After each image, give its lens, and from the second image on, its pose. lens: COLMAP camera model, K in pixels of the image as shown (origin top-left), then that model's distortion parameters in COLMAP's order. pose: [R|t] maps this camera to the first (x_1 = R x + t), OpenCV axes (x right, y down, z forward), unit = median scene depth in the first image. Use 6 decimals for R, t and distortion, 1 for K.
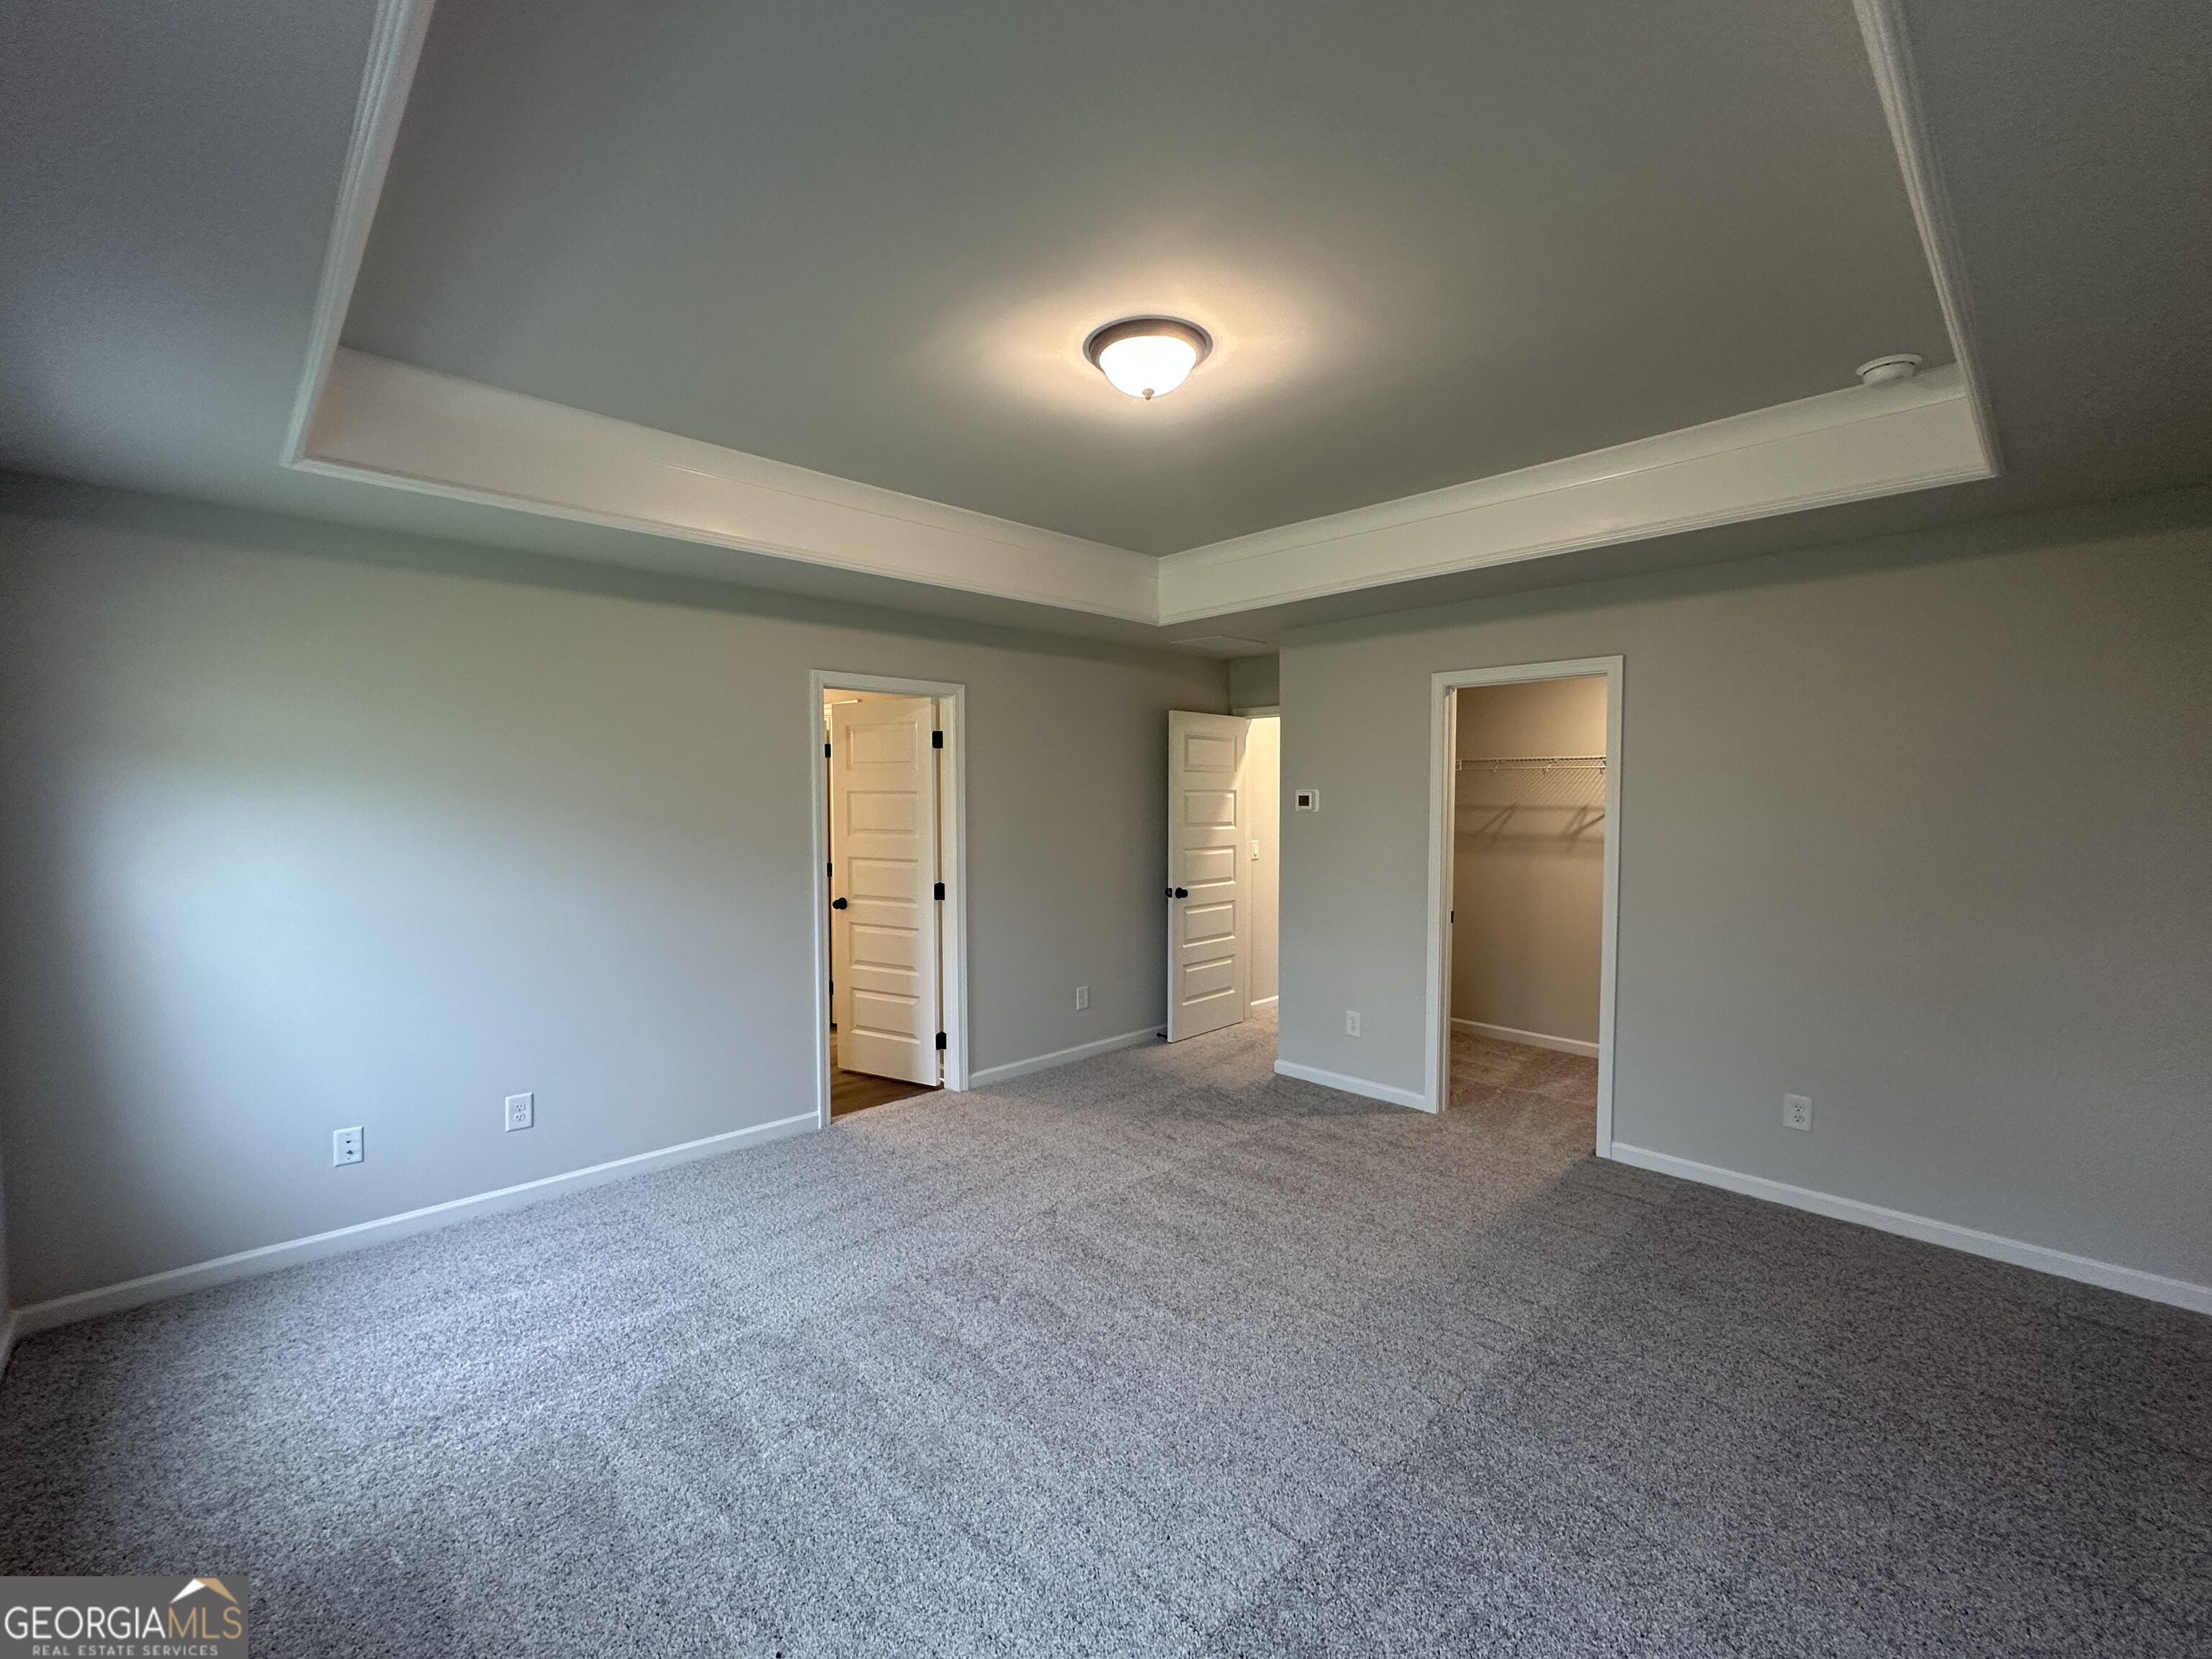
lens RADIAL K [[942.5, 0, 1097.1], [0, 942.5, 832.1], [0, 0, 1]] dist [-0.002364, 0.000267]
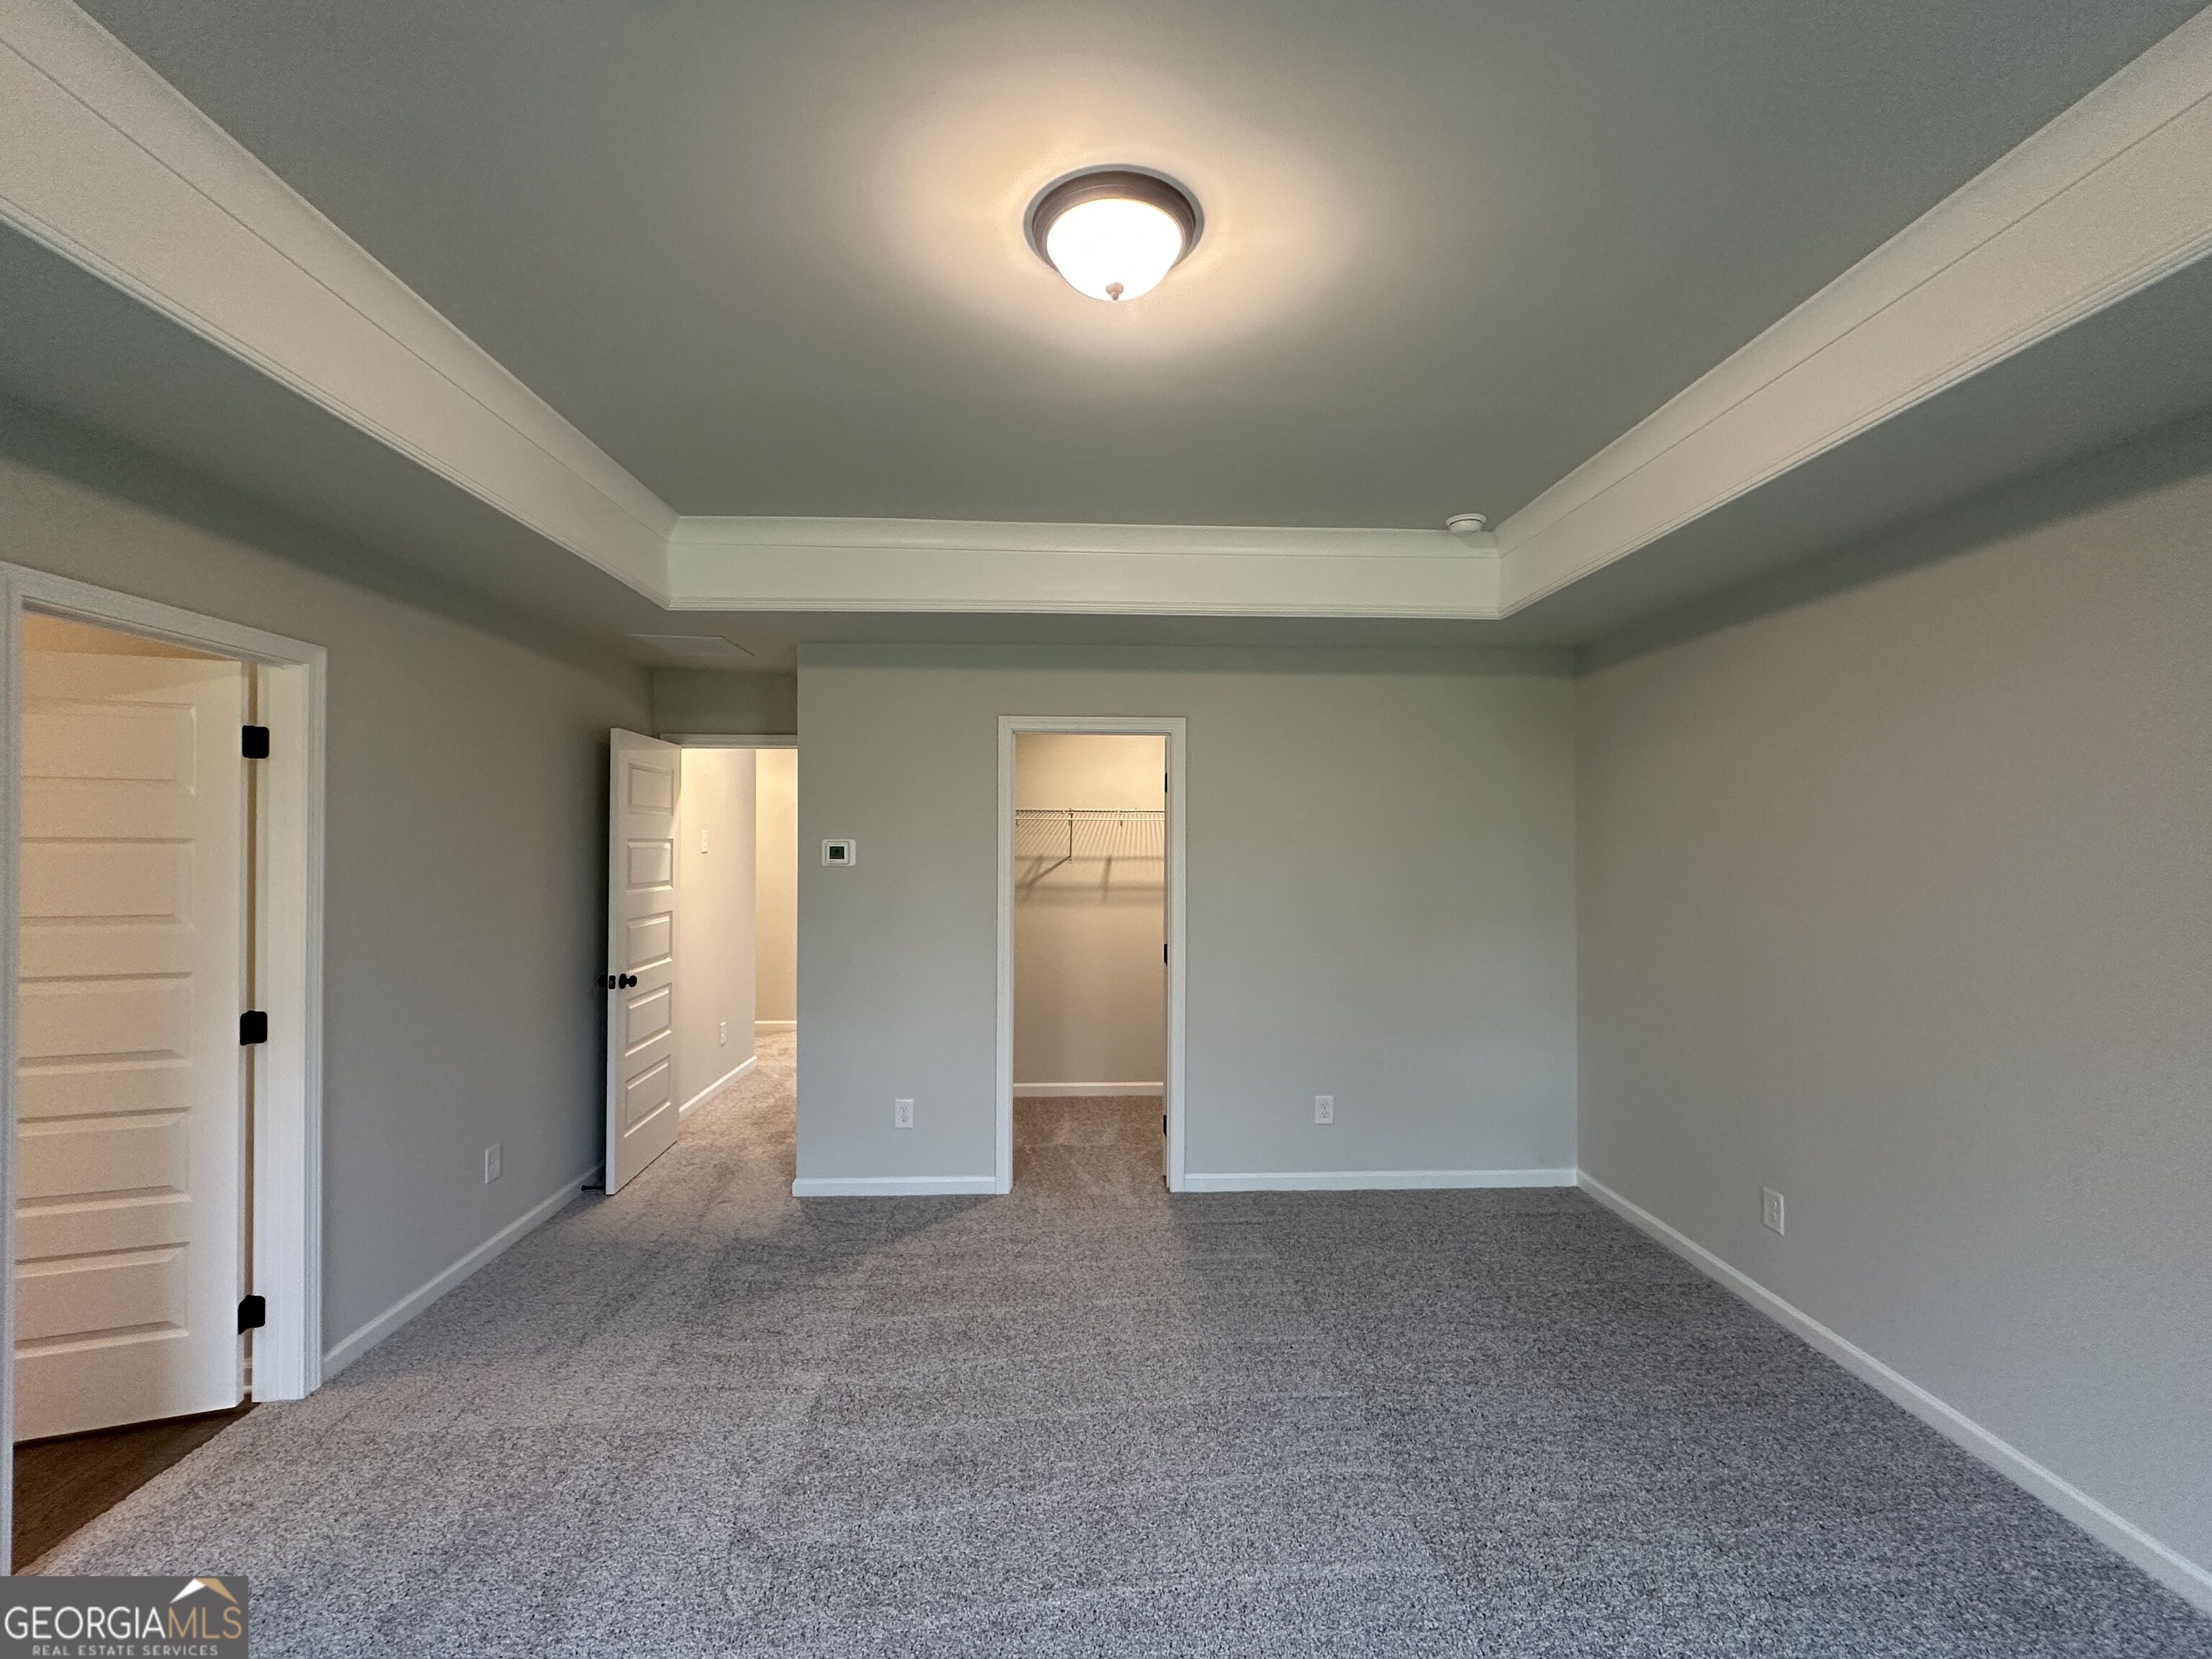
lens RADIAL K [[942.5, 0, 1097.1], [0, 942.5, 832.1], [0, 0, 1]] dist [-0.002364, 0.000267]
pose [[0.654894, 0.011435, 0.755634, -0.259671], [0.026044, 0.998950, -0.037689, -0.014647], [-0.755271, 0.044362, 0.653909, 0.294375]]
